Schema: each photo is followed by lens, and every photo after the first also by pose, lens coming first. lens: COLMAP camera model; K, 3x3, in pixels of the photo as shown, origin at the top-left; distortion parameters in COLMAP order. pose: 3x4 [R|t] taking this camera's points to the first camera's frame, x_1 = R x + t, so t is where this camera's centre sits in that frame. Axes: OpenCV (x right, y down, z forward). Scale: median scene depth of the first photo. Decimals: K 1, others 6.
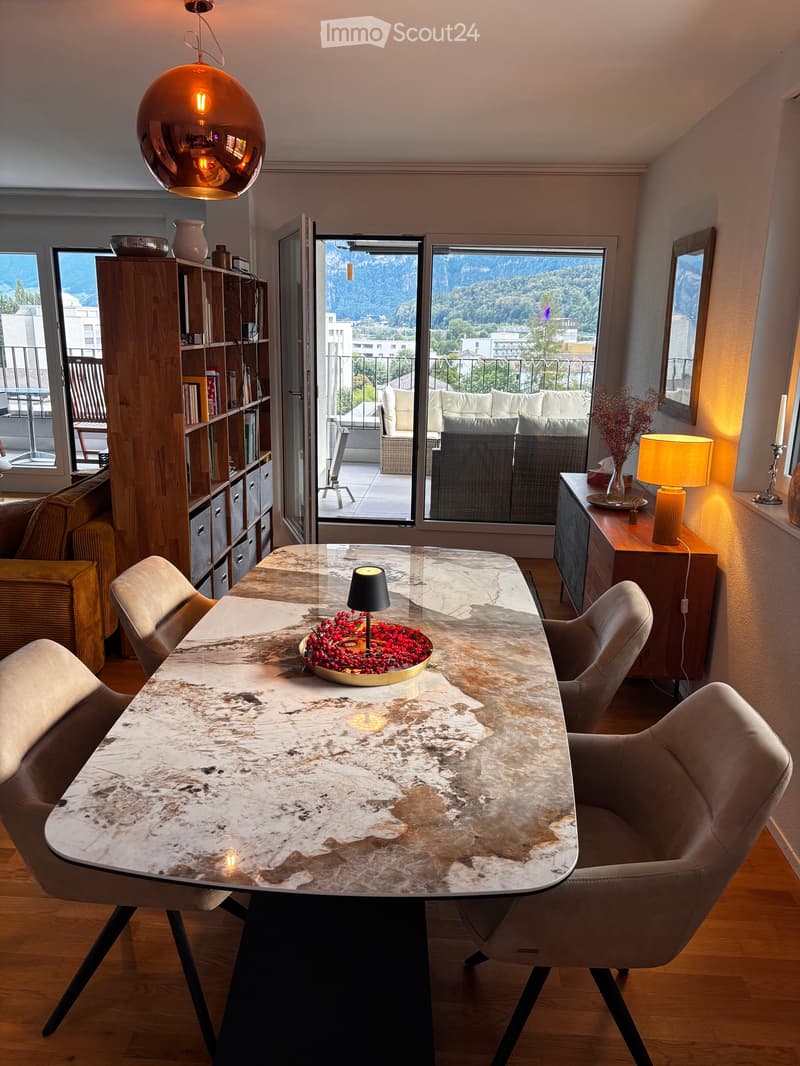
lens RADIAL K [[802.2, 0, 397.3], [0, 802.2, 536.5], [0, 0, 1]] dist [0.003541, 0.034657]
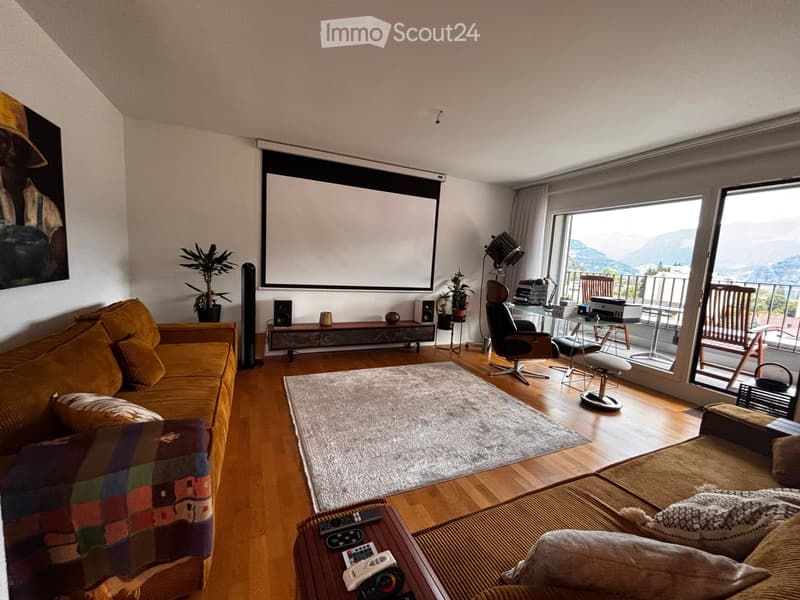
lens RADIAL K [[323.9, 0, 402.3], [0, 323.9, 300.4], [0, 0, 1]] dist [0.002266, 0.000844]
pose [[0.463738, 0.116168, -0.878323, -0.180998], [-0.281180, 0.959413, -0.021565, -0.058424], [0.840169, 0.256967, 0.477581, 0.368690]]
